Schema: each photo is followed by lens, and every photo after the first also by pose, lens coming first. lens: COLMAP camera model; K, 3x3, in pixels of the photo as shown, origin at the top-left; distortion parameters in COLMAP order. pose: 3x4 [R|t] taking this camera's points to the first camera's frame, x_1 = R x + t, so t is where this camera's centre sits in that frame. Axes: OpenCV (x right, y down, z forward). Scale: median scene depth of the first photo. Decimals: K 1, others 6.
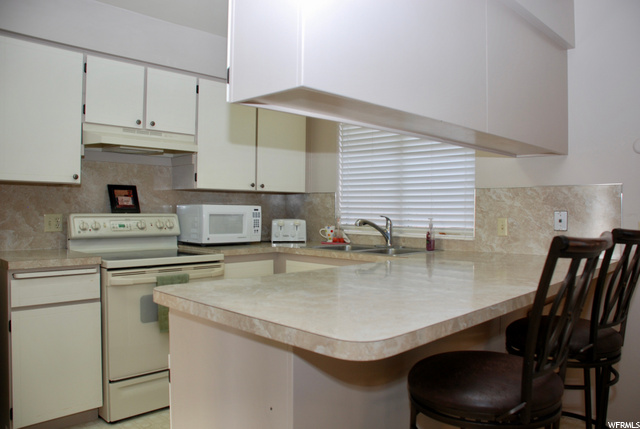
lens RADIAL K [[504.0, 0, 320.2], [0, 504.0, 212.3], [0, 0, 1]] dist [-0.134397, -0.002526]
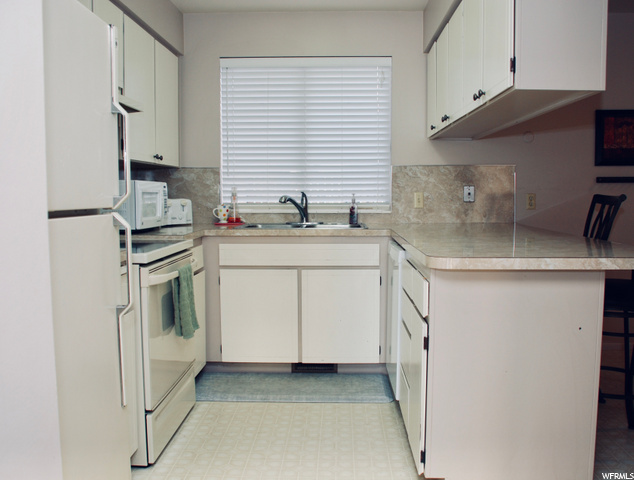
lens RADIAL K [[593.6, 0, 317.3], [0, 593.6, 240.0], [0, 0, 1]] dist [-0.081195, 0.000000]
pose [[0.742940, -0.063027, 0.666384, -0.697194], [0.012401, 0.996682, 0.080441, 0.008177], [-0.669243, -0.051499, 0.741257, 0.130871]]
